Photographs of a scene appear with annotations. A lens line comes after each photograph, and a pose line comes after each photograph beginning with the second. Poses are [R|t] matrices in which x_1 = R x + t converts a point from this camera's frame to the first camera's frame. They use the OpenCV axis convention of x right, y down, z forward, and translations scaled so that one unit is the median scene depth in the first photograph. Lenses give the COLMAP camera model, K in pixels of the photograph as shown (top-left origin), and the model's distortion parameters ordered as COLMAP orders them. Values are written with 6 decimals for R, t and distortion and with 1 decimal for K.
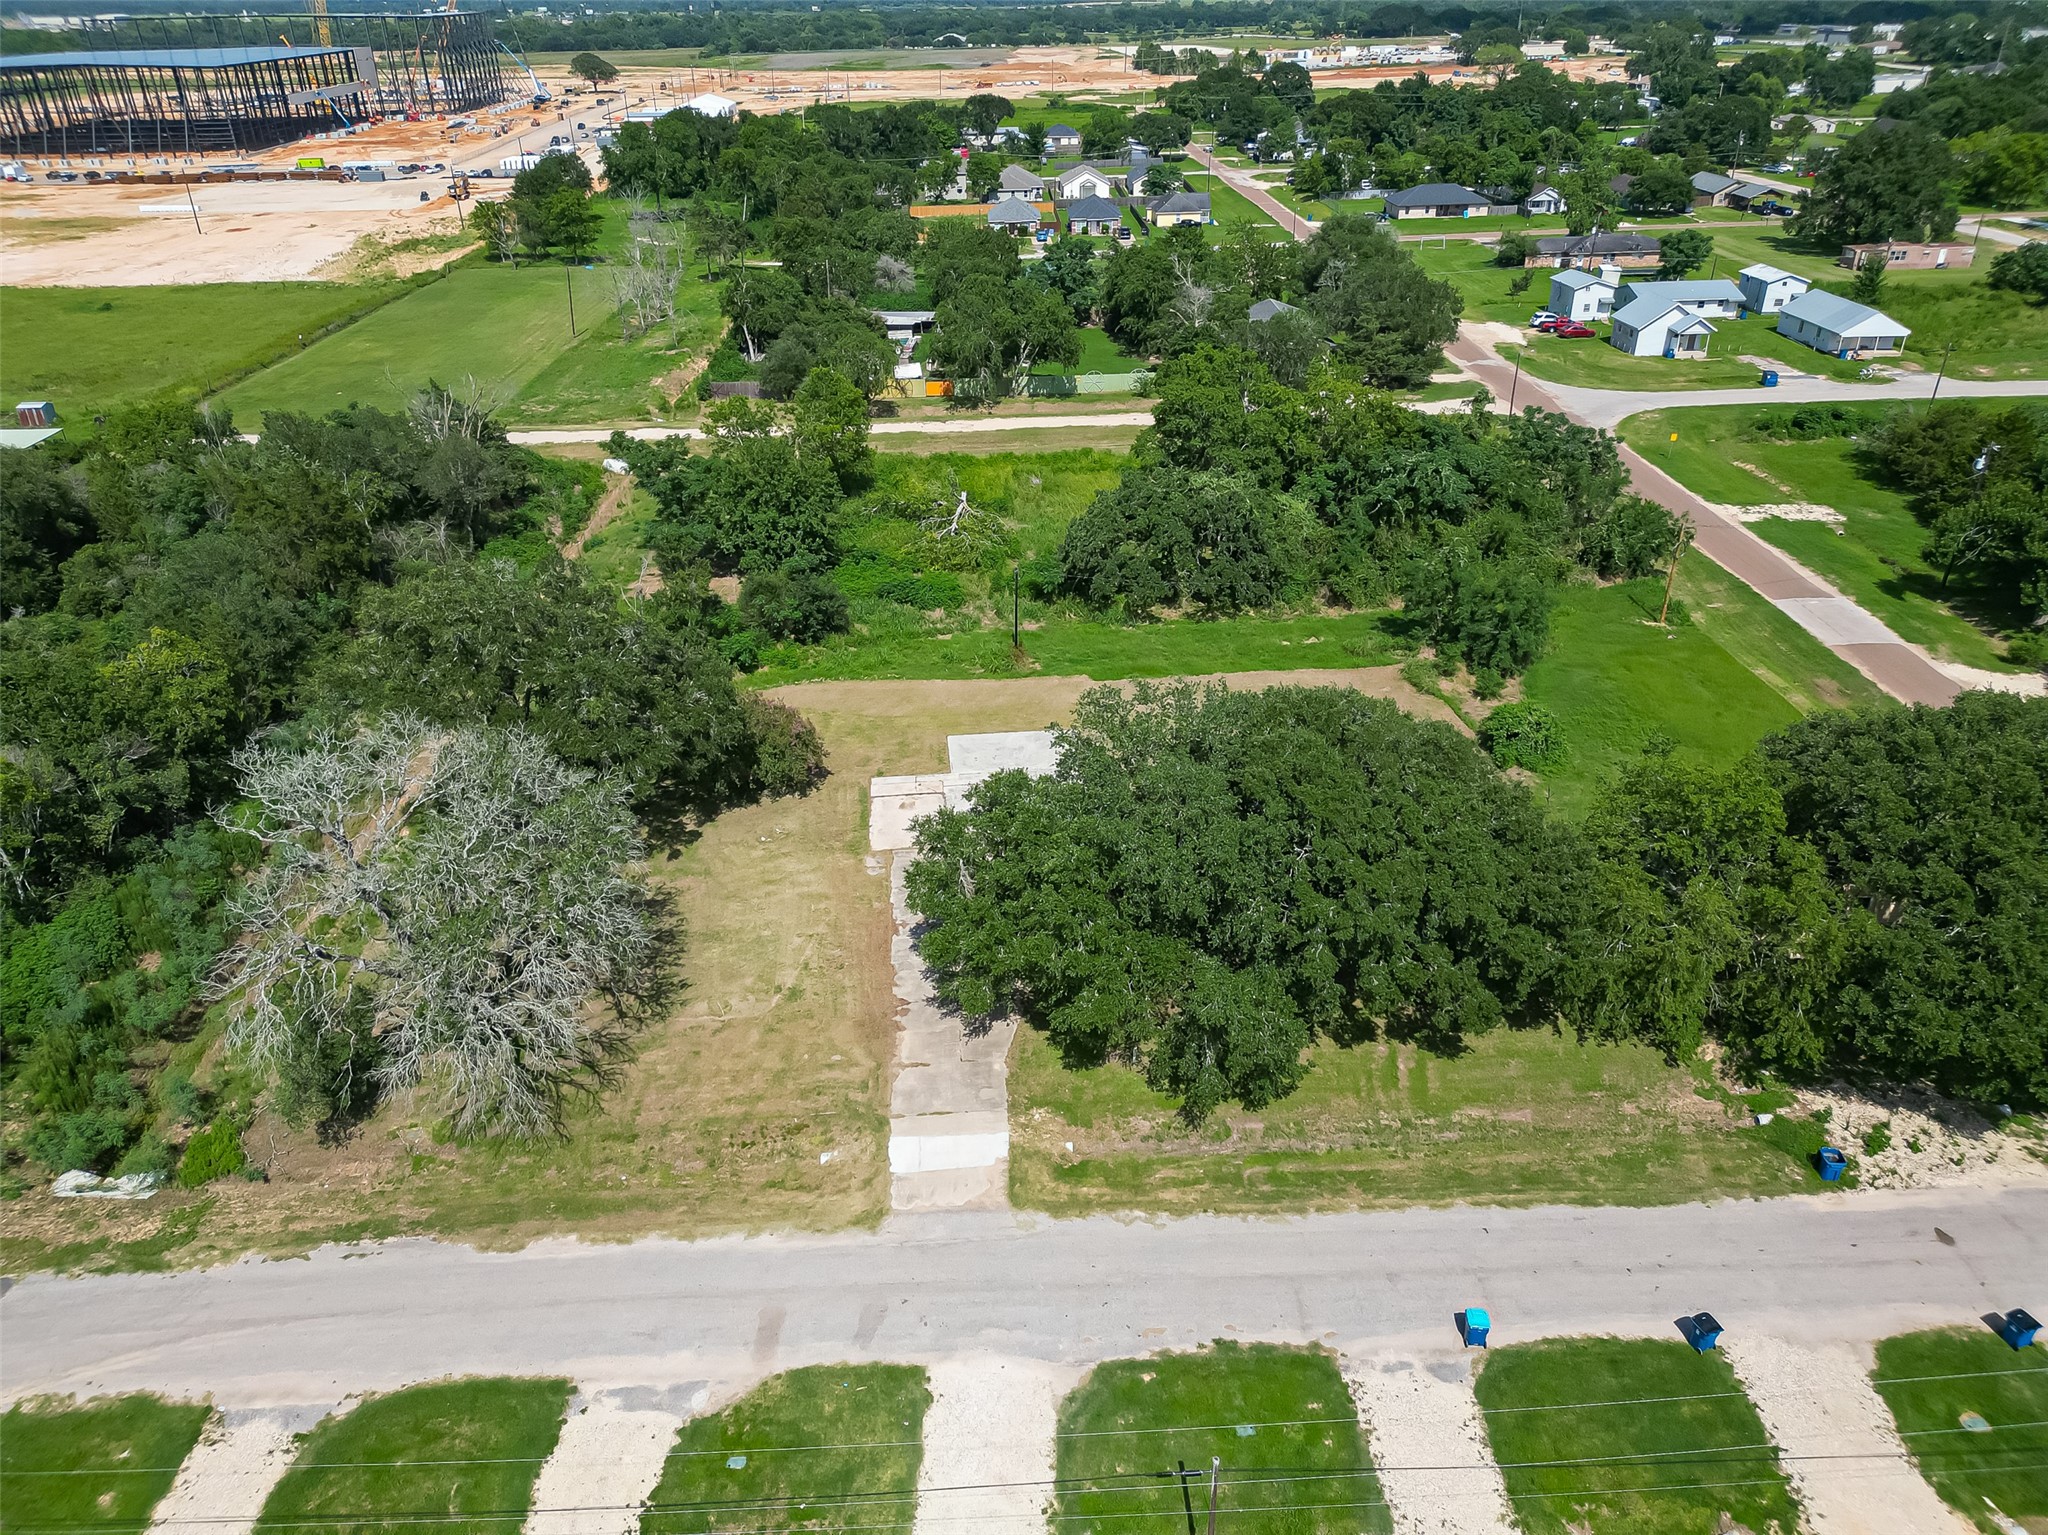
lens RADIAL K [[1431.2, 0, 1022.0], [0, 1431.2, 757.9], [0, 0, 1]] dist [0.068274, -0.053941]
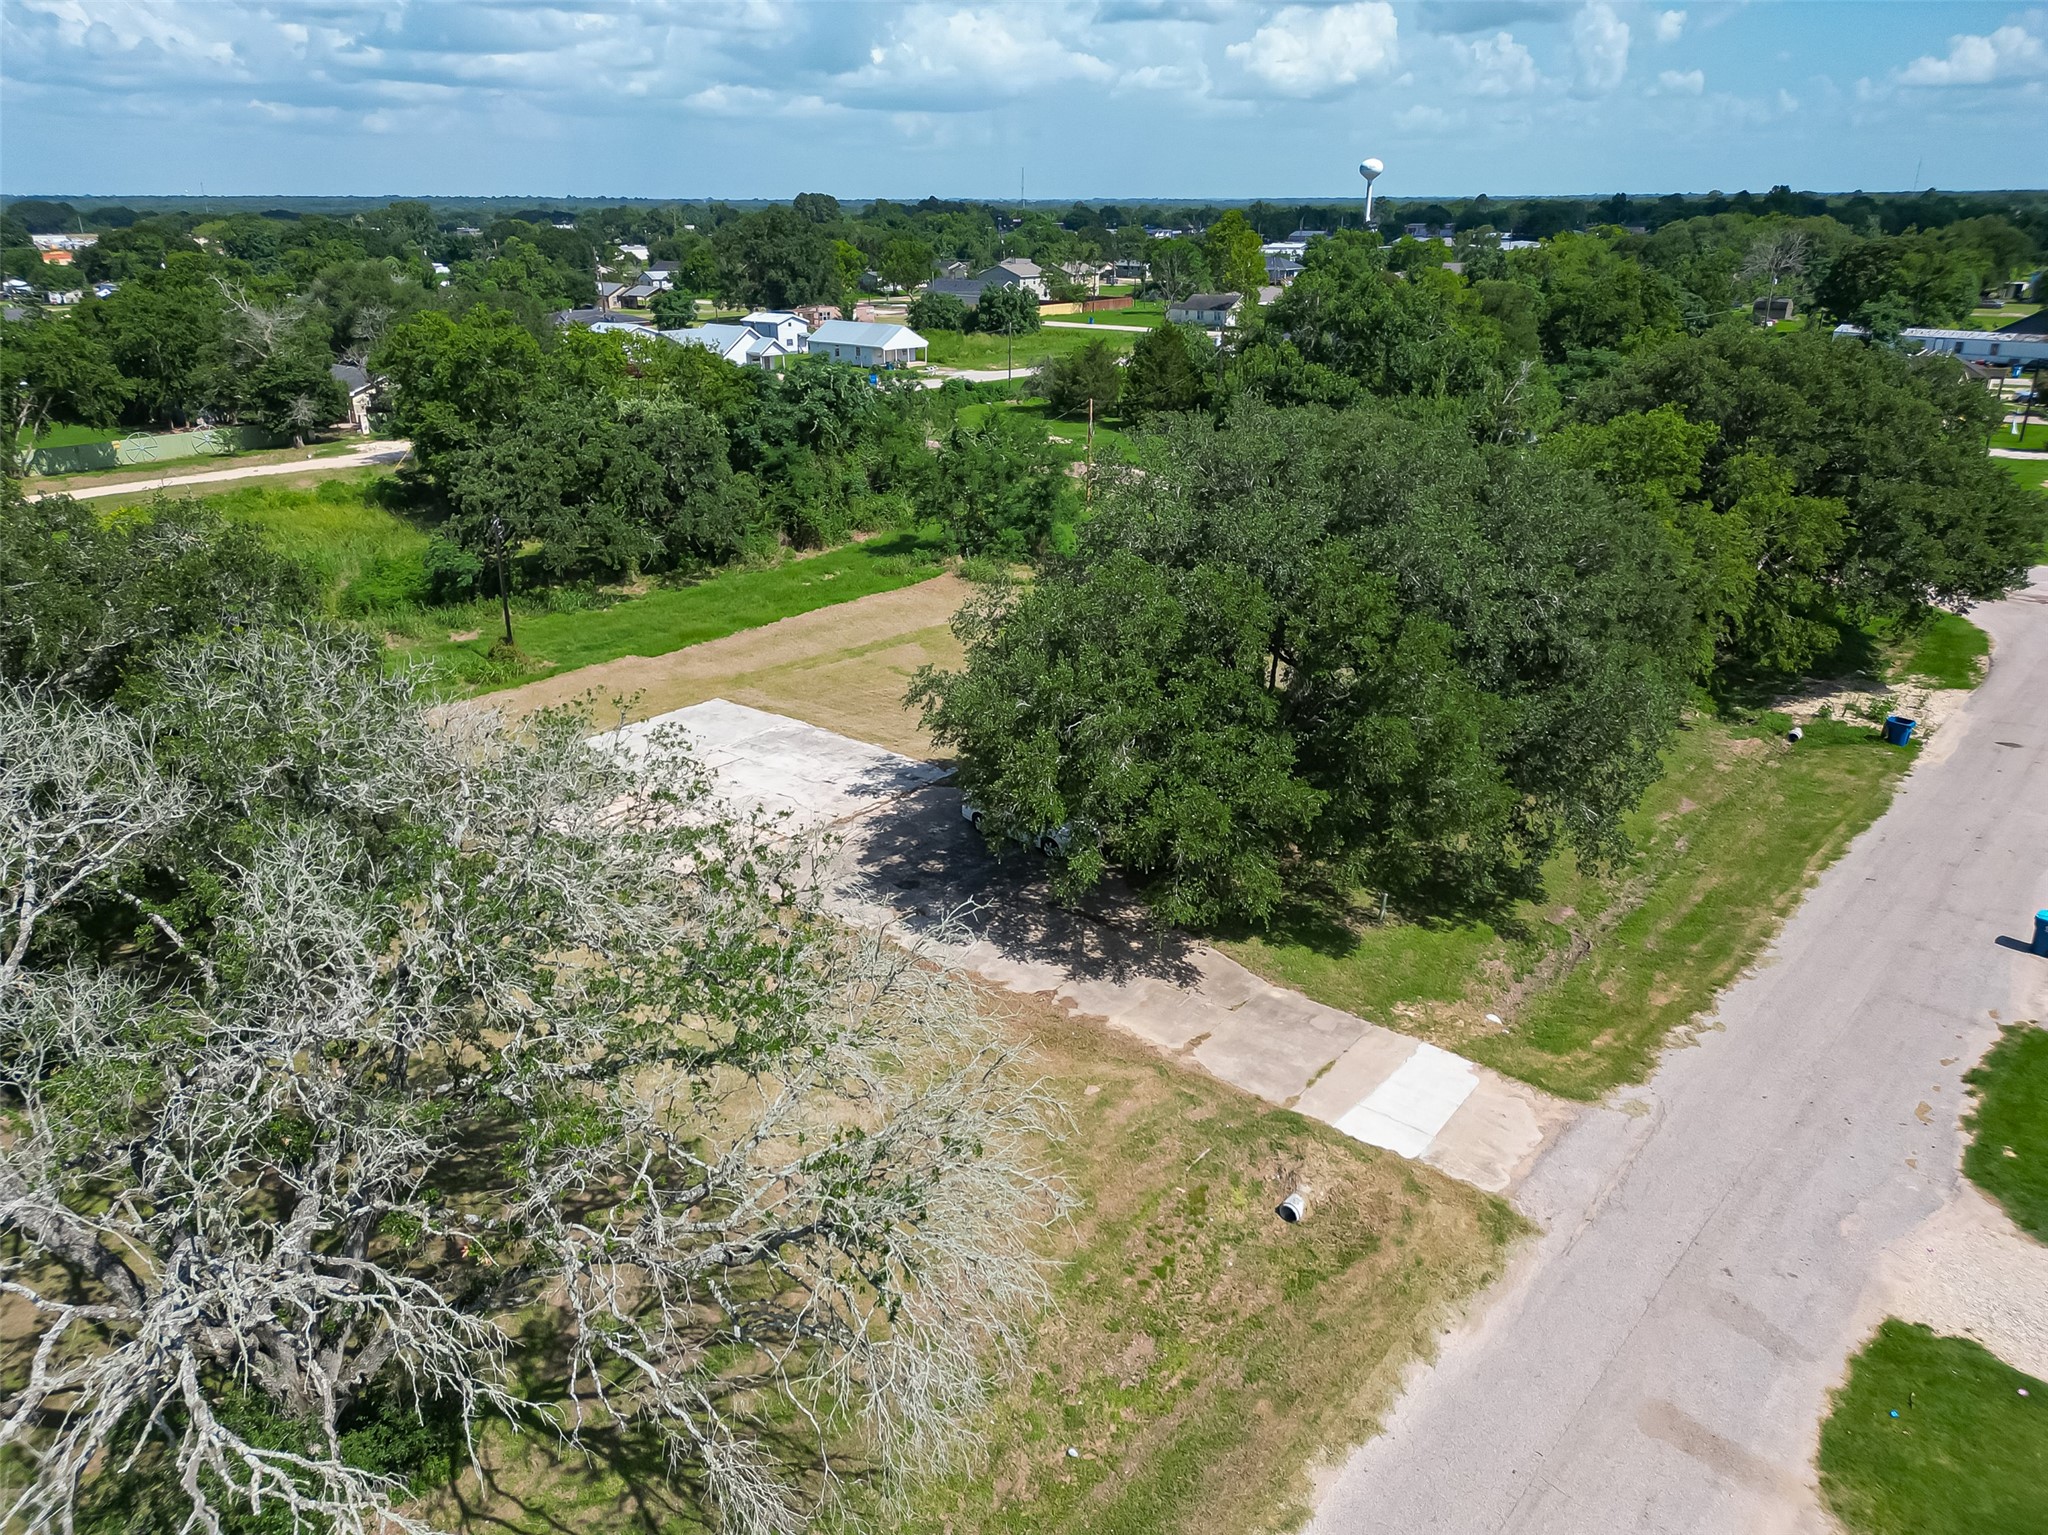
lens RADIAL K [[1431.2, 0, 1029.5], [0, 1431.2, 754.6], [0, 0, 1]] dist [0.068274, -0.053941]
pose [[0.682969, -0.248672, 0.686816, -0.447951], [0.337370, 0.941357, 0.005351, 0.069369], [-0.647869, 0.228056, 0.726812, 0.533766]]
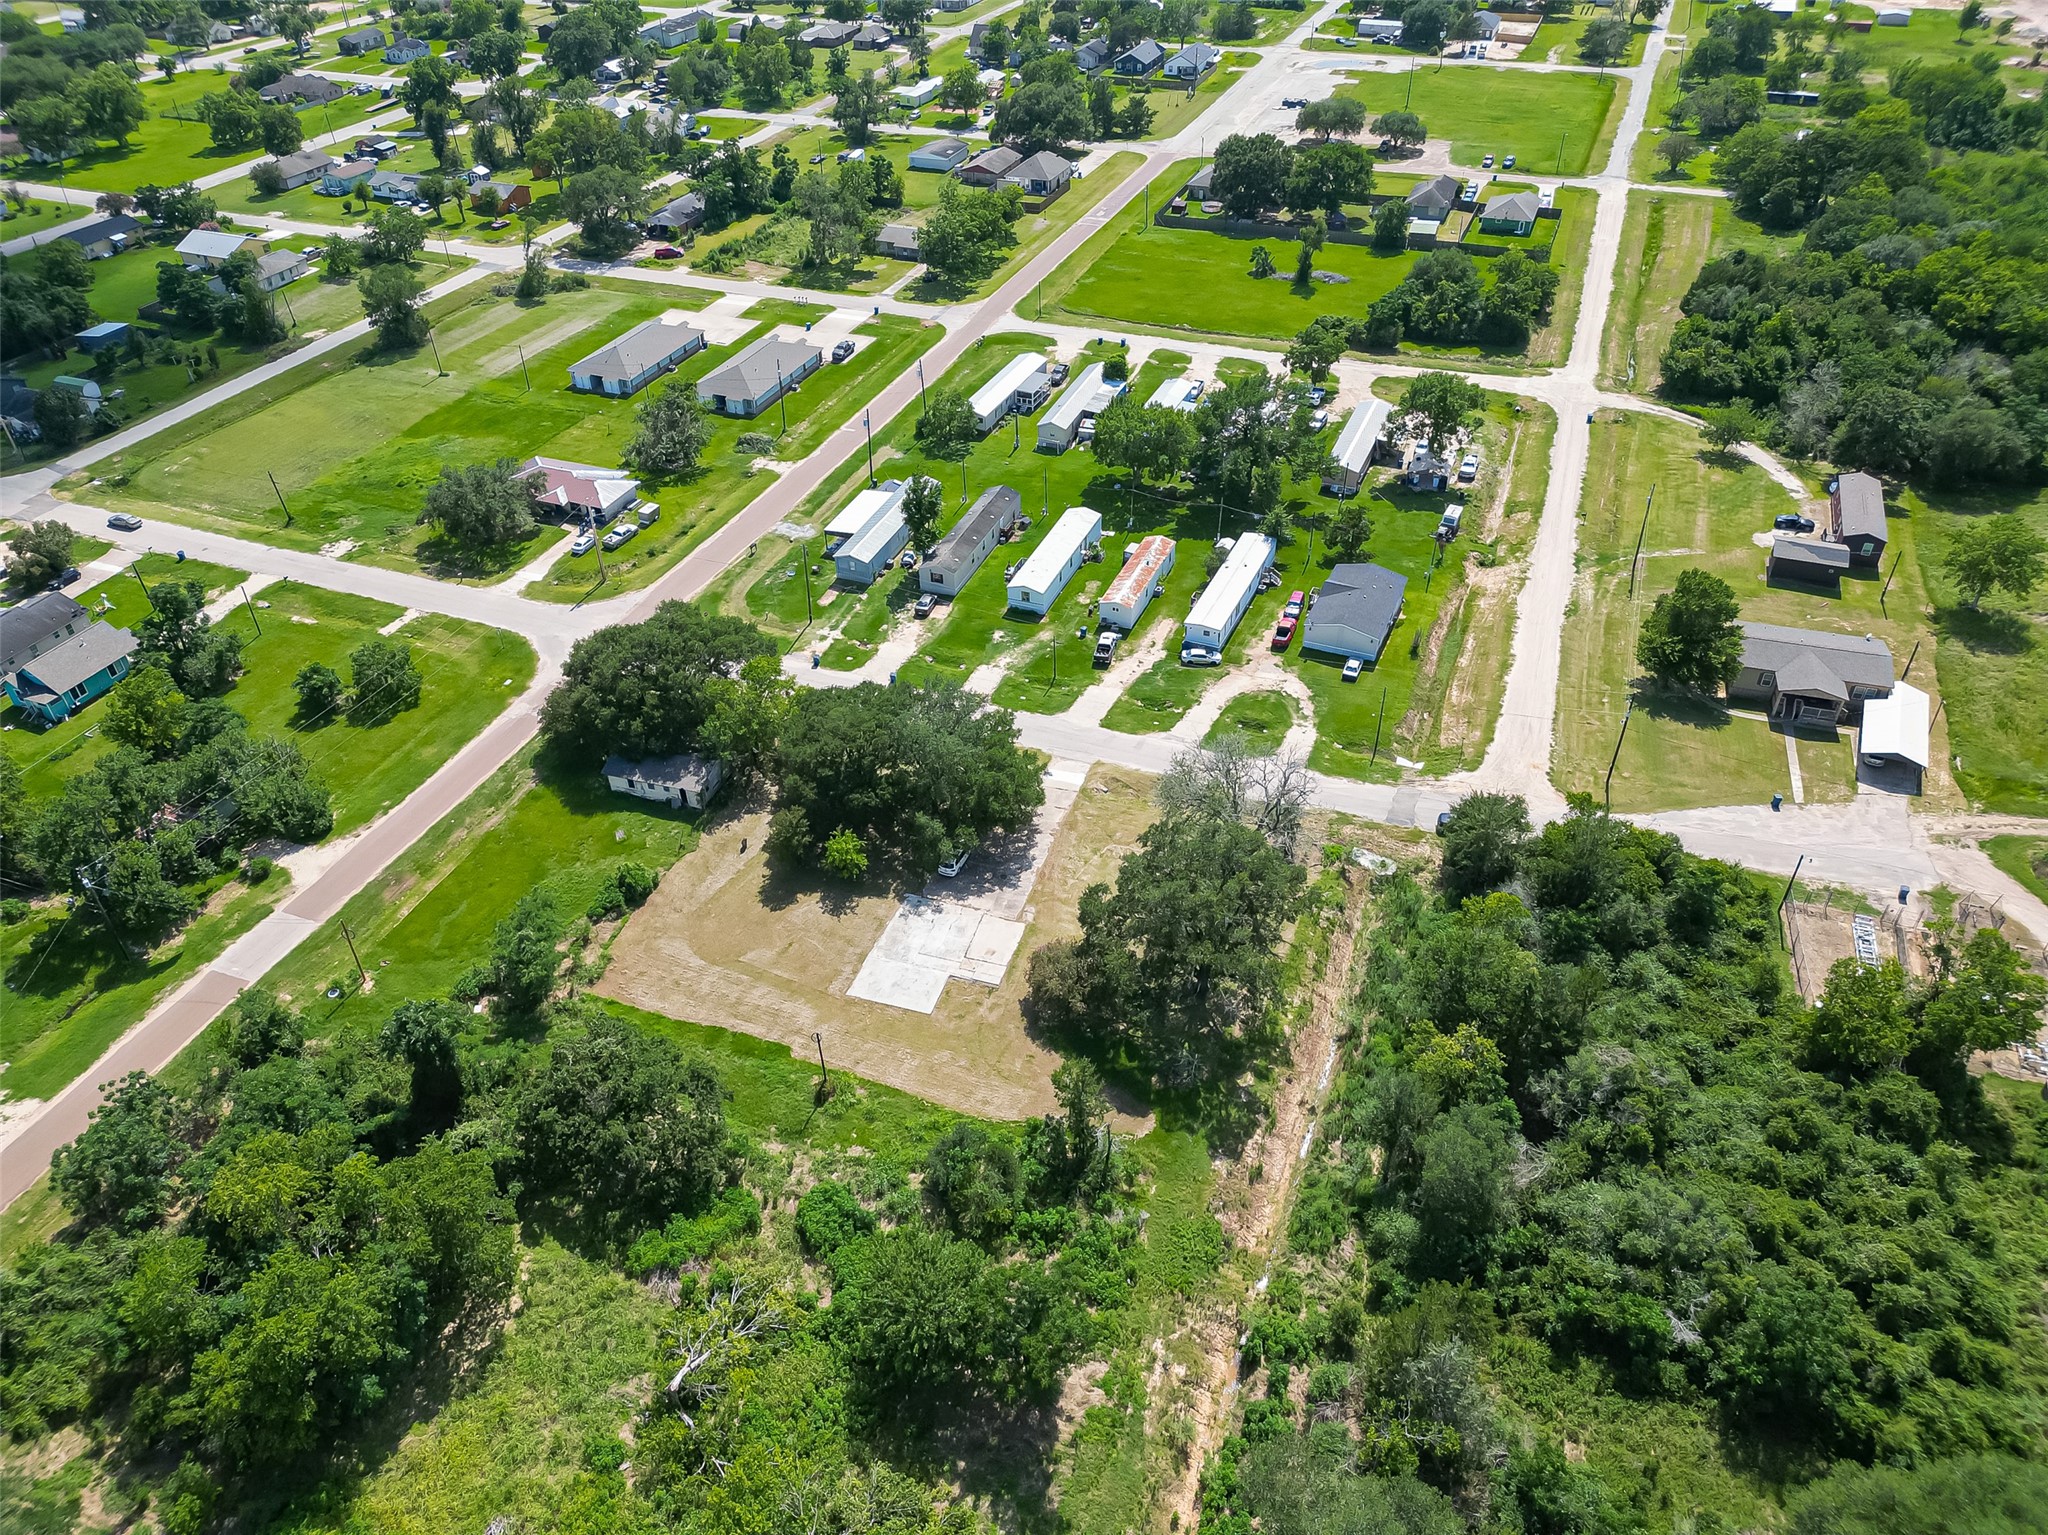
lens RADIAL K [[1431.2, 0, 1019.9], [0, 1431.2, 765.5], [0, 0, 1]] dist [0.068274, -0.053941]
pose [[-0.918186, -0.210038, 0.335884, -0.735561], [0.219549, 0.435948, 0.872781, -1.767062], [-0.329745, 0.875119, -0.354168, 1.645770]]
